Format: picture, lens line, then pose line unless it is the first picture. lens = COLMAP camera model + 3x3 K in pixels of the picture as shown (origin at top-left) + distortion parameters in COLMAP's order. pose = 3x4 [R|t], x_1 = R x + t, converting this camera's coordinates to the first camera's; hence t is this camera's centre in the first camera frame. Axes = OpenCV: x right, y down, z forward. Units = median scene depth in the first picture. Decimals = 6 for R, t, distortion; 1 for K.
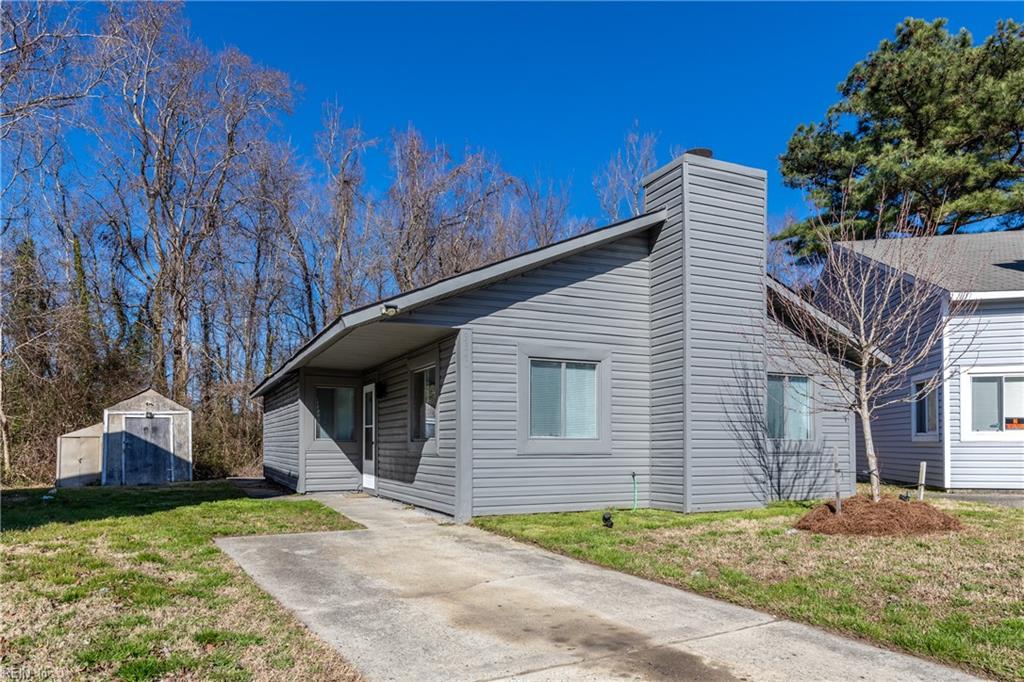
lens RADIAL K [[678.7, 0, 512.3], [0, 678.7, 428.4], [0, 0, 1]] dist [0.007393, -0.001934]
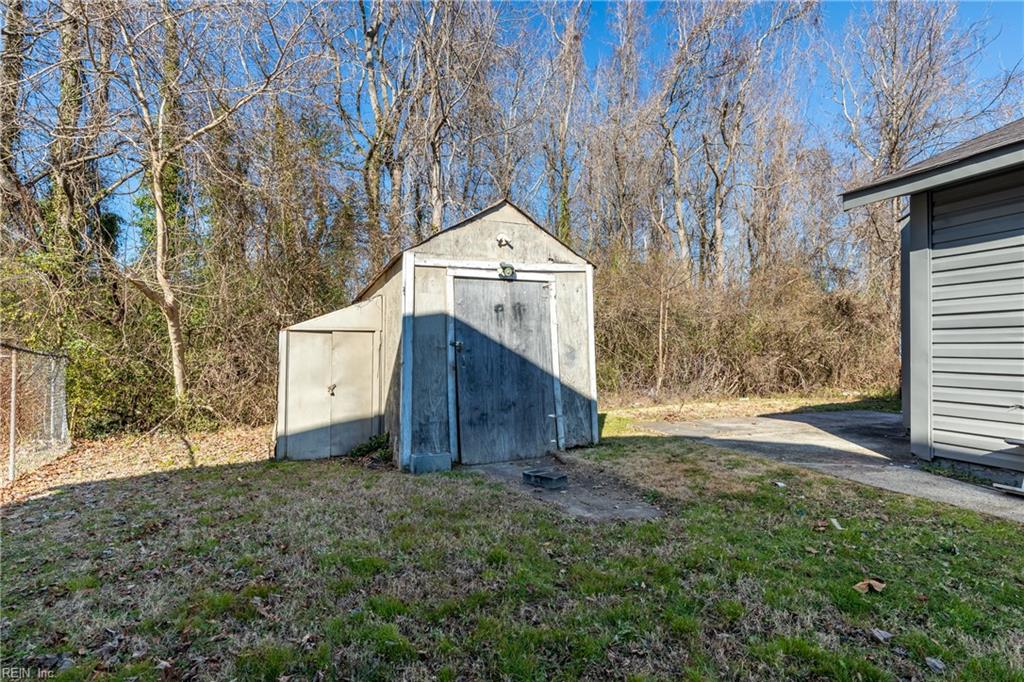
lens RADIAL K [[513.3, 0, 511.8], [0, 513.3, 346.6], [0, 0, 1]] dist [0.000581, -0.000114]
pose [[0.993344, 0.003945, -0.115120, -0.498985], [-0.002145, 0.999873, 0.015761, 0.017355], [0.115167, -0.015409, 0.993227, 0.718331]]
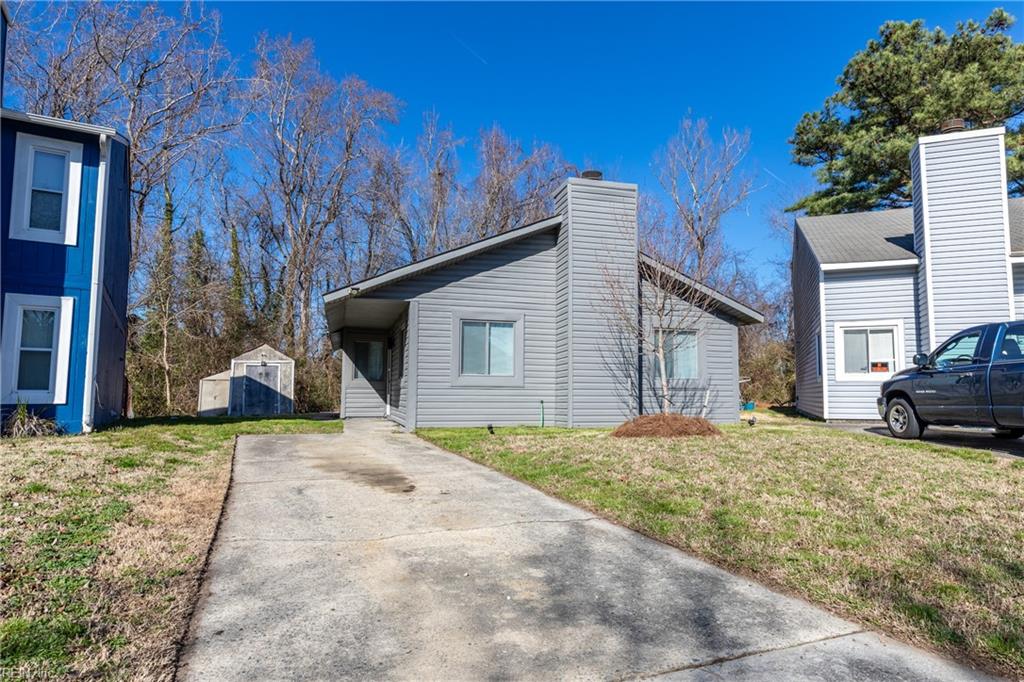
lens RADIAL K [[626.1, 0, 531.5], [0, 626.1, 338.3], [0, 0, 1]] dist [0.000807, 0.001056]
pose [[0.989035, -0.006925, -0.147517, 0.164828], [-0.002872, 0.997809, -0.066095, 0.010623], [0.147652, 0.065794, 0.986849, -0.133303]]
